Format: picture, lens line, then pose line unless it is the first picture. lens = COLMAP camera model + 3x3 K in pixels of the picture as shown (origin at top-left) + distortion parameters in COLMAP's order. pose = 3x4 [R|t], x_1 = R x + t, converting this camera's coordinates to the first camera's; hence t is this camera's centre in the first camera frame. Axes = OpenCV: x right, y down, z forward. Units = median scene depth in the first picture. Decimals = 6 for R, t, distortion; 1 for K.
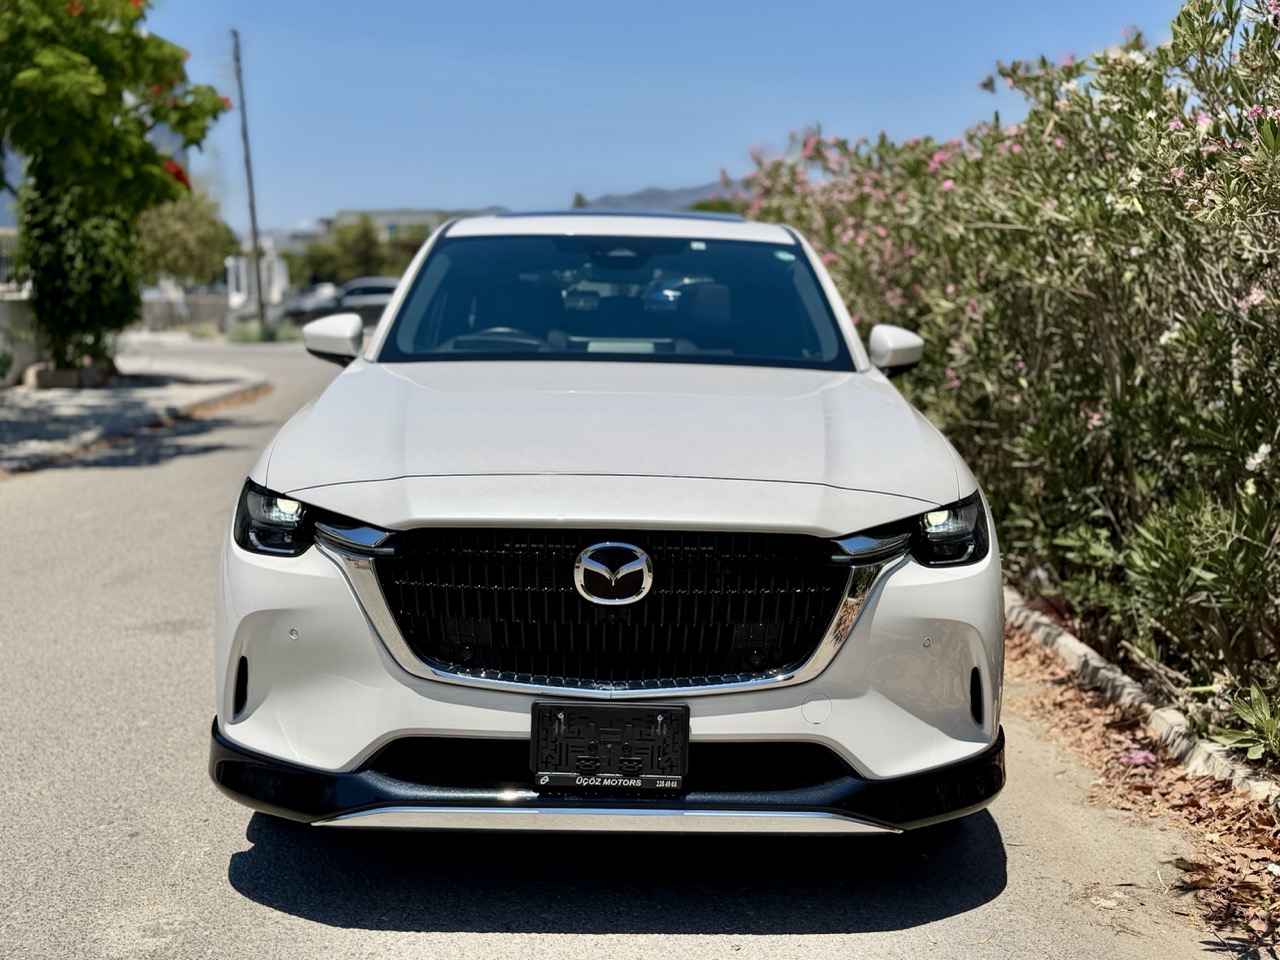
lens RADIAL K [[1468.5, 0, 632.9], [0, 1468.5, 483.6], [0, 0, 1]] dist [0.144999, 0.000000]
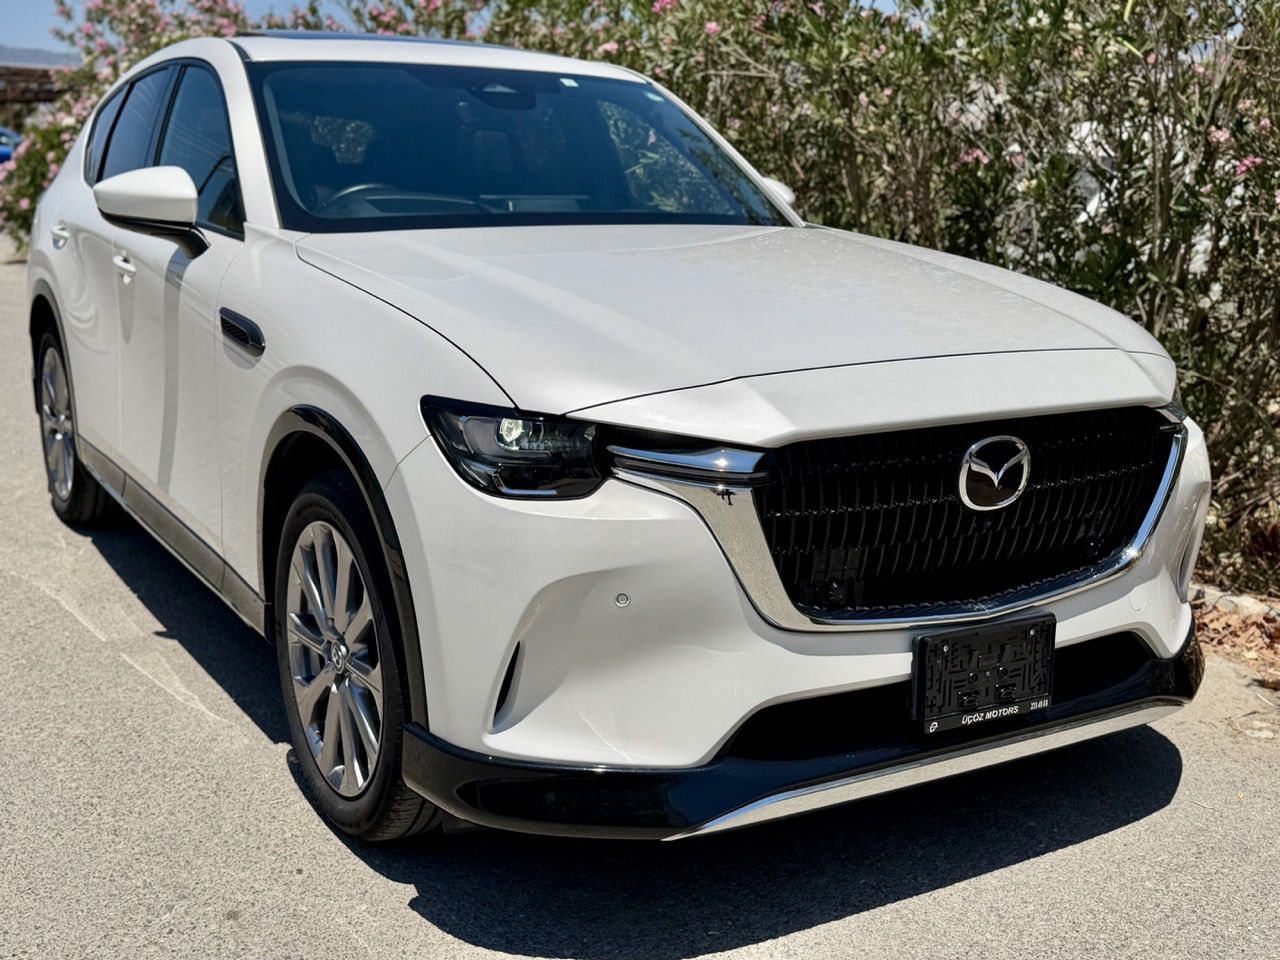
lens RADIAL K [[1468.5, 0, 644.7], [0, 1468.5, 479.1], [0, 0, 1]] dist [0.144999, 0.000000]
pose [[0.863557, -0.116443, 0.490622, -0.385884], [0.071684, 0.991439, 0.109131, -0.026314], [-0.499129, -0.059071, 0.864512, 0.239108]]
